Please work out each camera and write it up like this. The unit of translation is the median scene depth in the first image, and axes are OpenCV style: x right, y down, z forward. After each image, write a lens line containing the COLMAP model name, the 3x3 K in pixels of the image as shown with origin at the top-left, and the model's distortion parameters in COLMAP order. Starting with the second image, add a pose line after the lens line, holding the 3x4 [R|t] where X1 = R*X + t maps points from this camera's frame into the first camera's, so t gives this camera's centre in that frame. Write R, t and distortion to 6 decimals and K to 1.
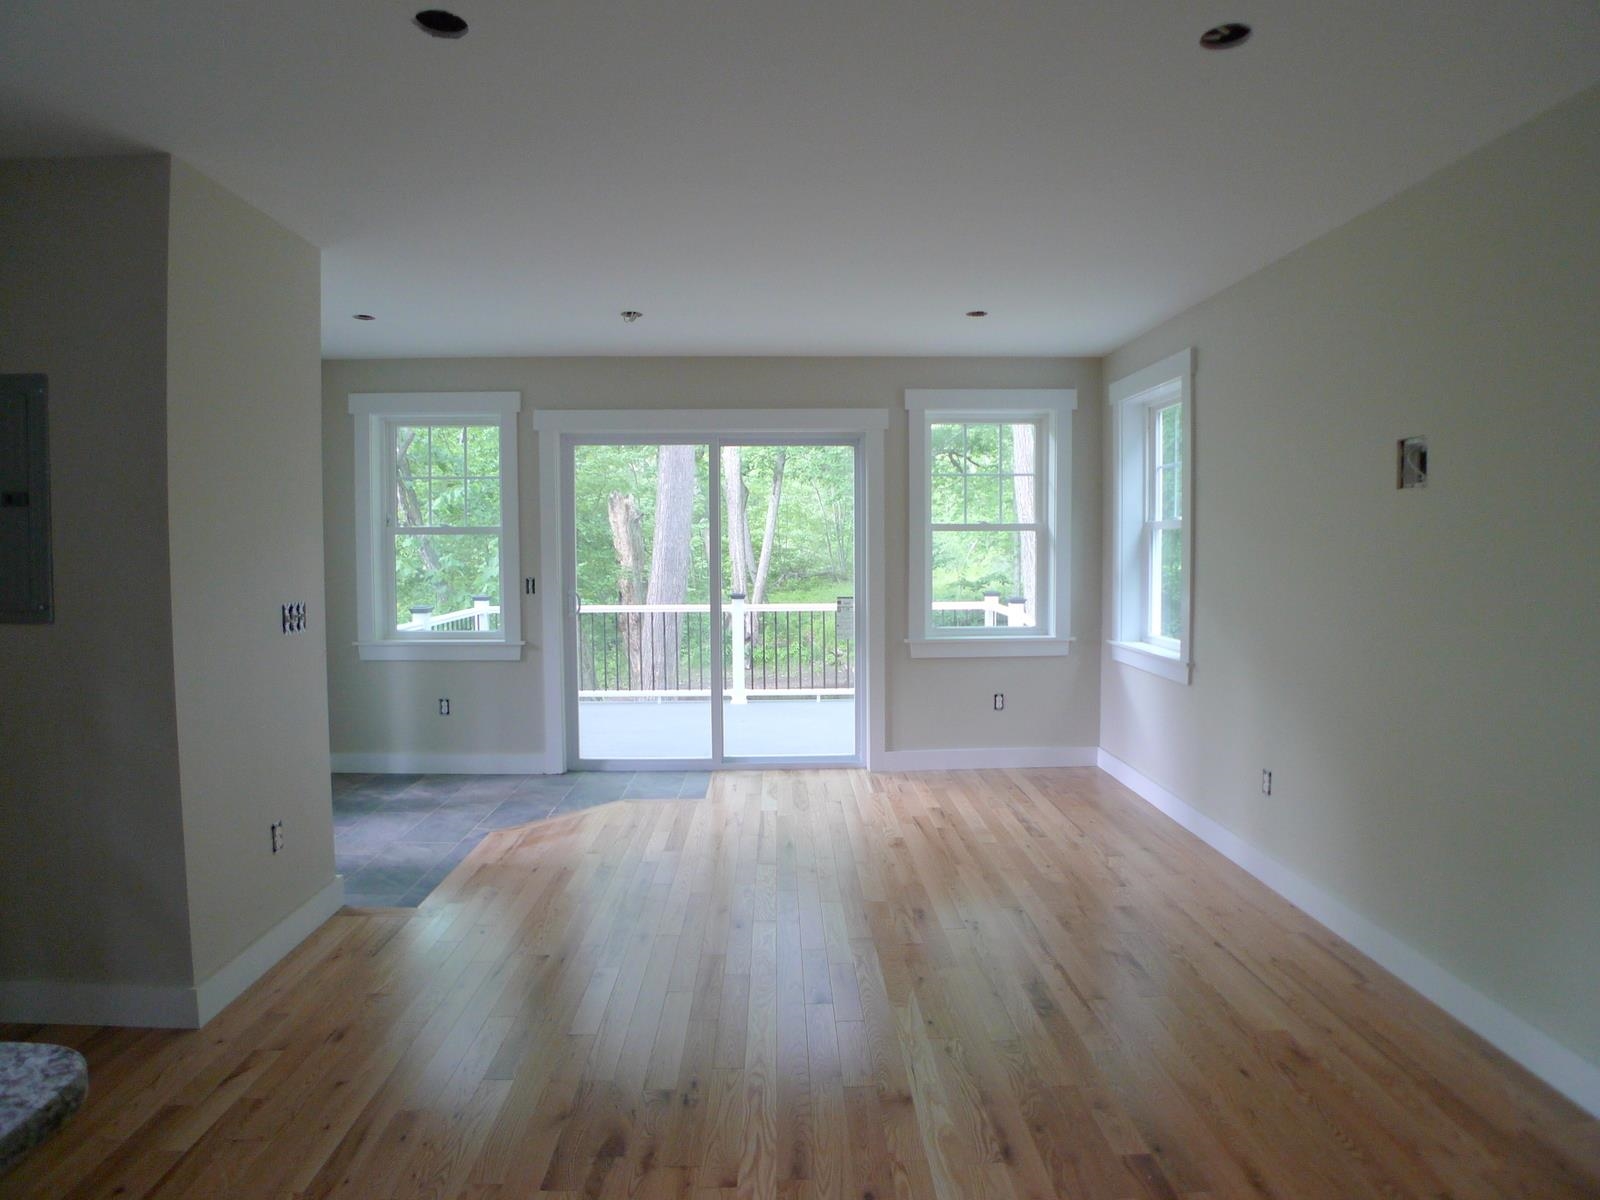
lens RADIAL K [[886.5, 0, 805.2], [0, 886.5, 581.7], [0, 0, 1]] dist [-0.089394, 0.019928]
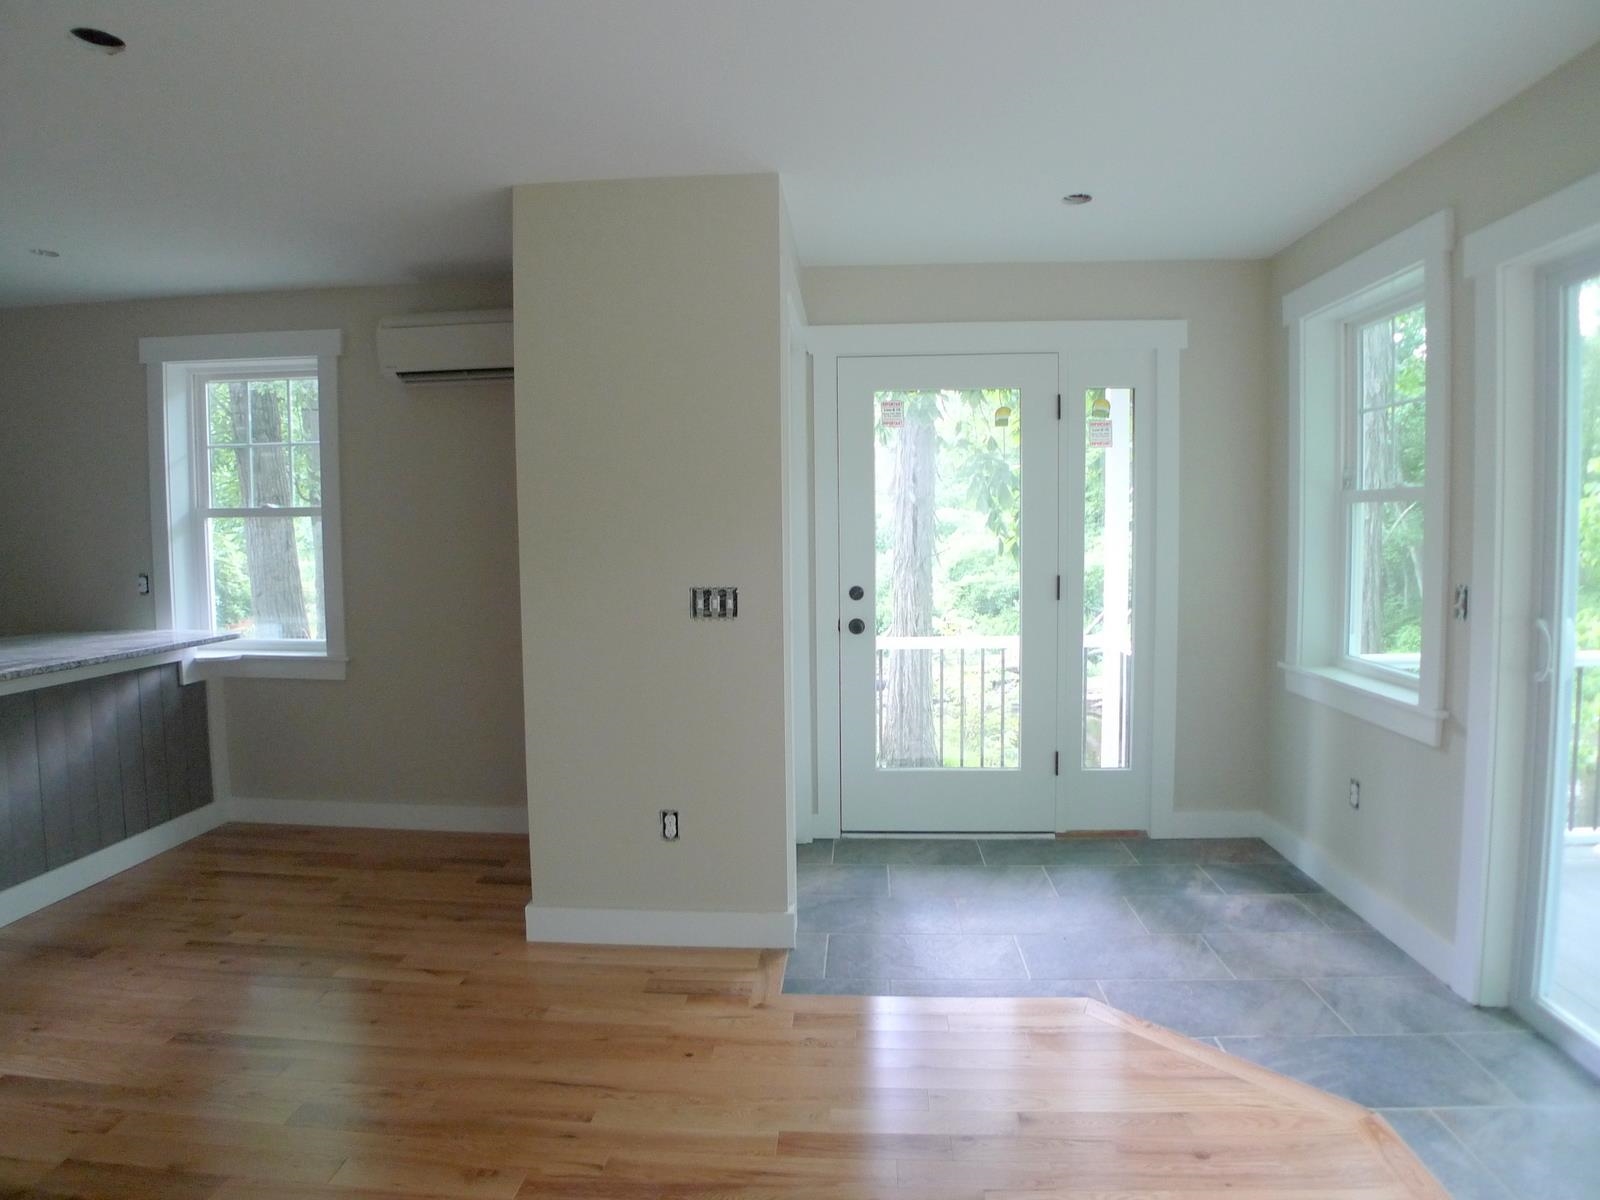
lens RADIAL K [[886.5, 0, 805.2], [0, 886.5, 581.7], [0, 0, 1]] dist [-0.089394, 0.019928]
pose [[-0.089378, 0.060039, -0.994187, 0.190452], [-0.033981, 0.997417, 0.063288, -0.025461], [0.995418, 0.039440, -0.087107, 0.683770]]
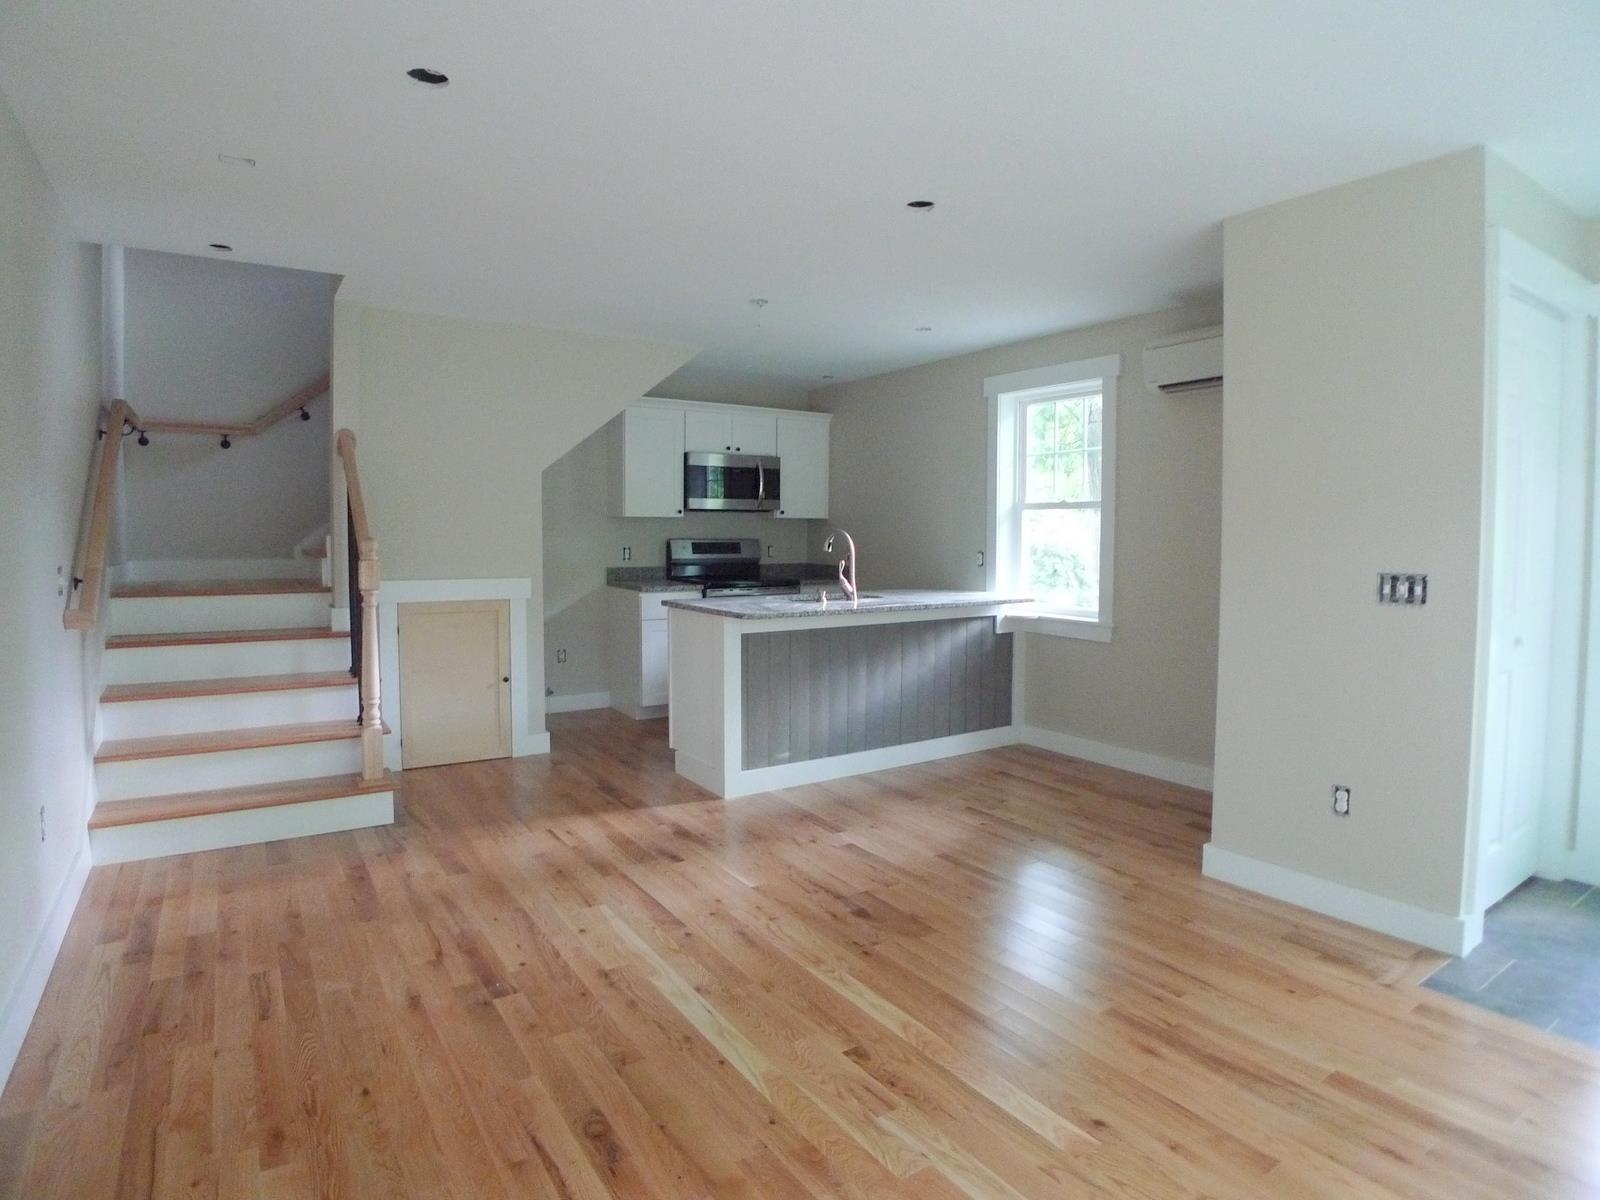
lens RADIAL K [[886.5, 0, 805.2], [0, 886.5, 581.7], [0, 0, 1]] dist [-0.089394, 0.019928]
pose [[-0.846777, 0.029792, -0.531113, 0.247954], [-0.022395, 0.995549, 0.091550, -0.020653], [0.531477, 0.089417, -0.842340, 0.829069]]
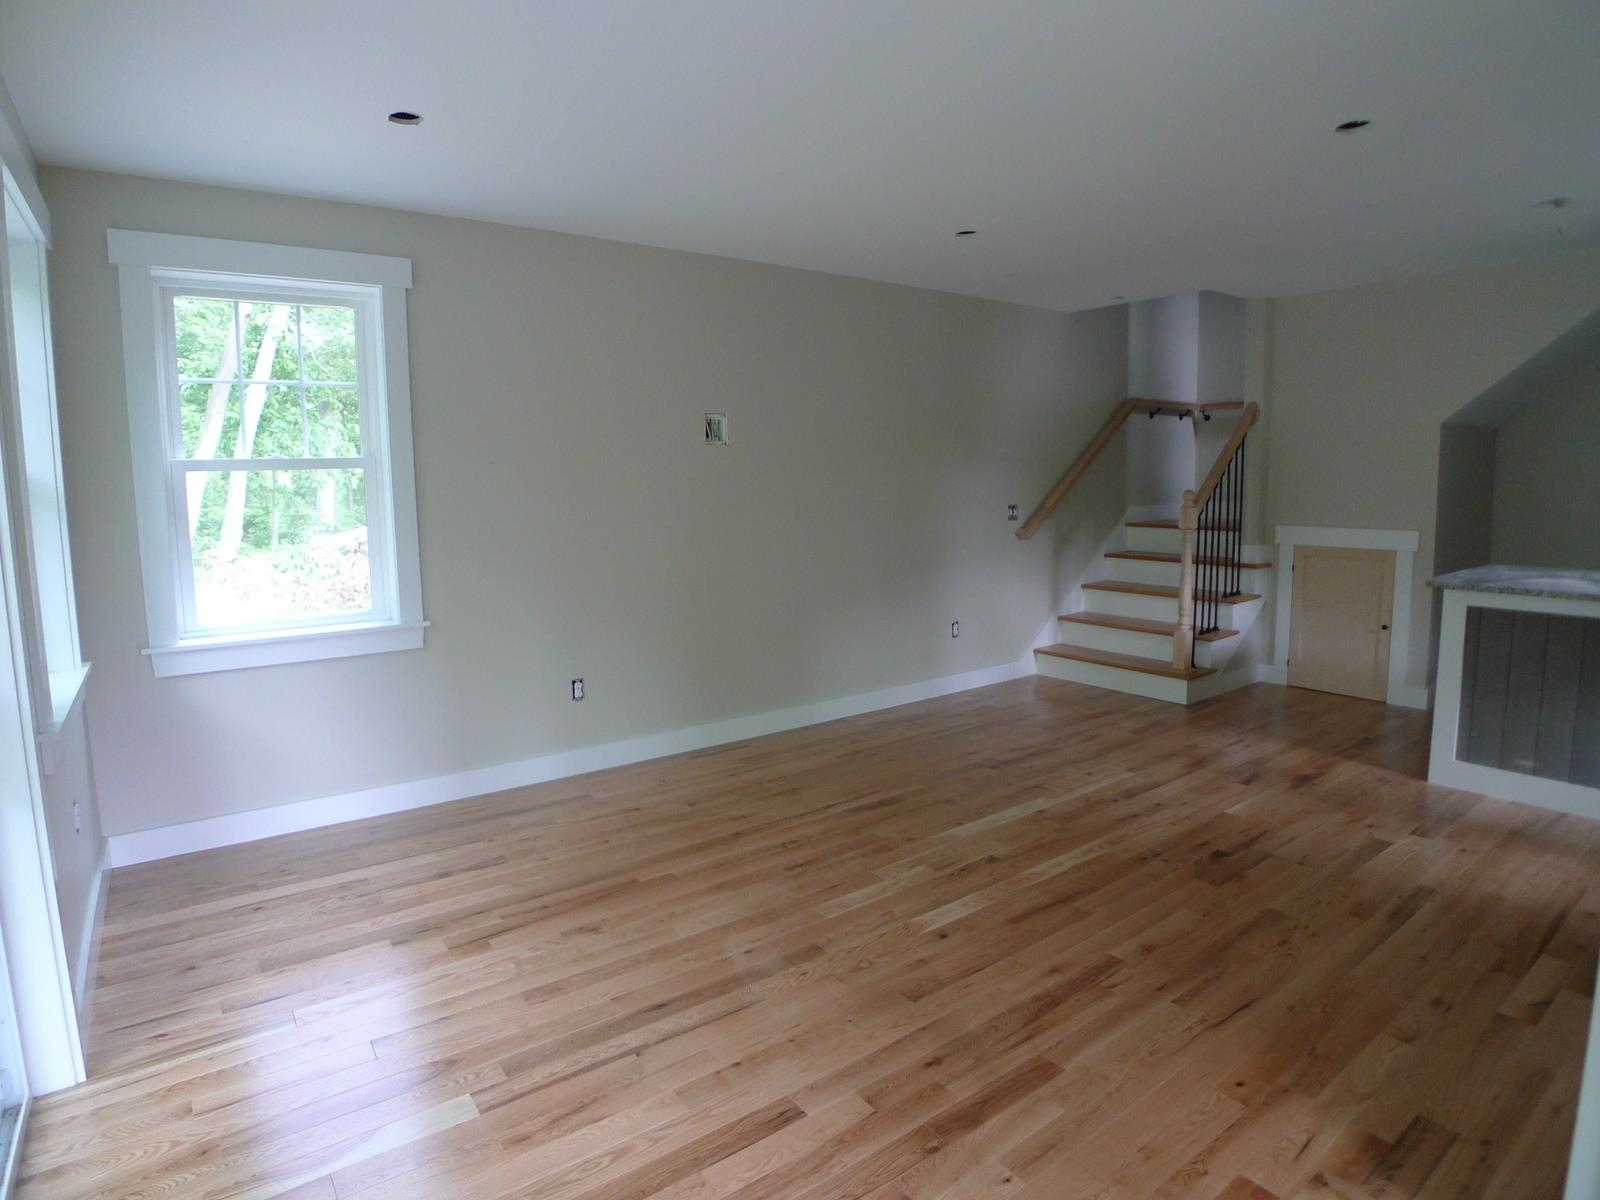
lens RADIAL K [[886.5, 0, 805.2], [0, 886.5, 581.7], [0, 0, 1]] dist [-0.089394, 0.019928]
pose [[-0.568165, -0.083960, 0.818620, -0.402214], [0.052029, 0.989126, 0.137559, -0.039219], [-0.821268, 0.120748, -0.557619, 0.937284]]
